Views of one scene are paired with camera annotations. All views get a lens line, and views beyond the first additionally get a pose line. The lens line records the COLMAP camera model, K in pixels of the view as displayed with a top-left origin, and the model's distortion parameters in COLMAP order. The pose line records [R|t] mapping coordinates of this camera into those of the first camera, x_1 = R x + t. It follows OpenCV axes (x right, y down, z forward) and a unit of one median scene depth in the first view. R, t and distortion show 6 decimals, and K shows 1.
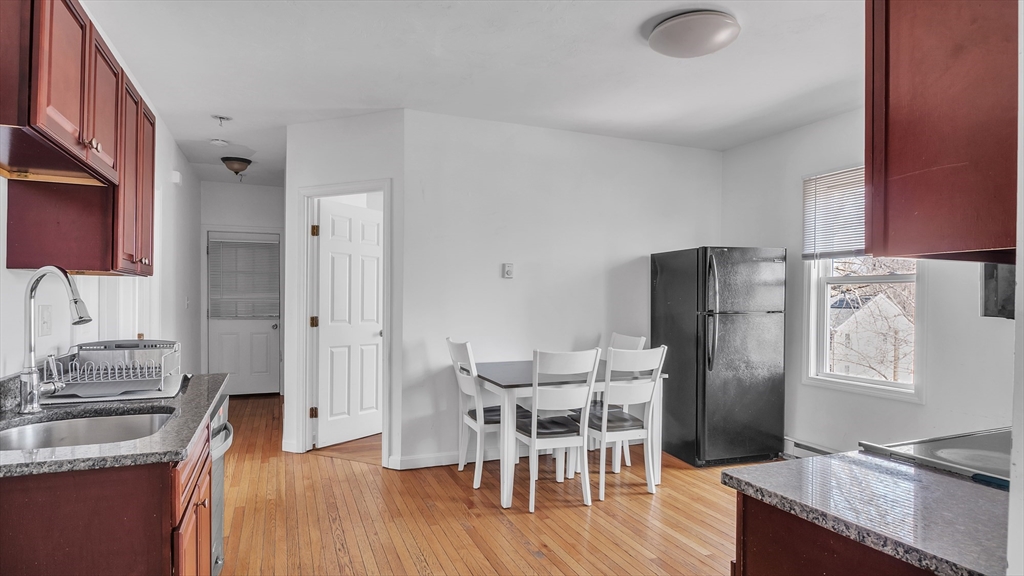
lens RADIAL K [[560.2, 0, 511.1], [0, 560.2, 297.5], [0, 0, 1]] dist [-0.006757, -0.000490]
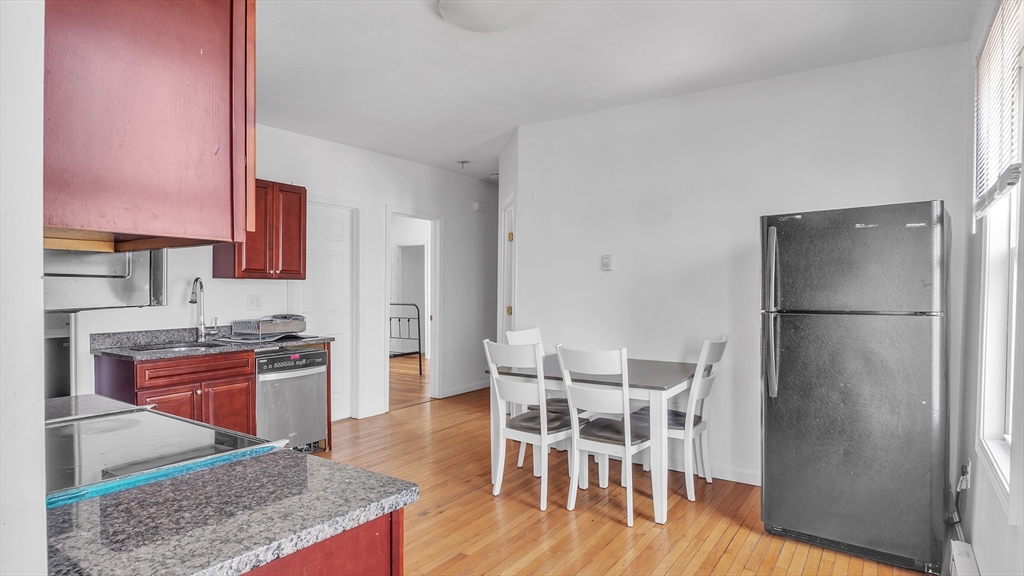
lens RADIAL K [[560.2, 0, 511.1], [0, 560.2, 297.5], [0, 0, 1]] dist [-0.006757, -0.000490]
pose [[0.549548, 0.005863, -0.835442, 0.769890], [-0.000072, 0.999976, 0.006971, 0.005197], [0.835462, -0.003771, 0.549535, 0.362681]]
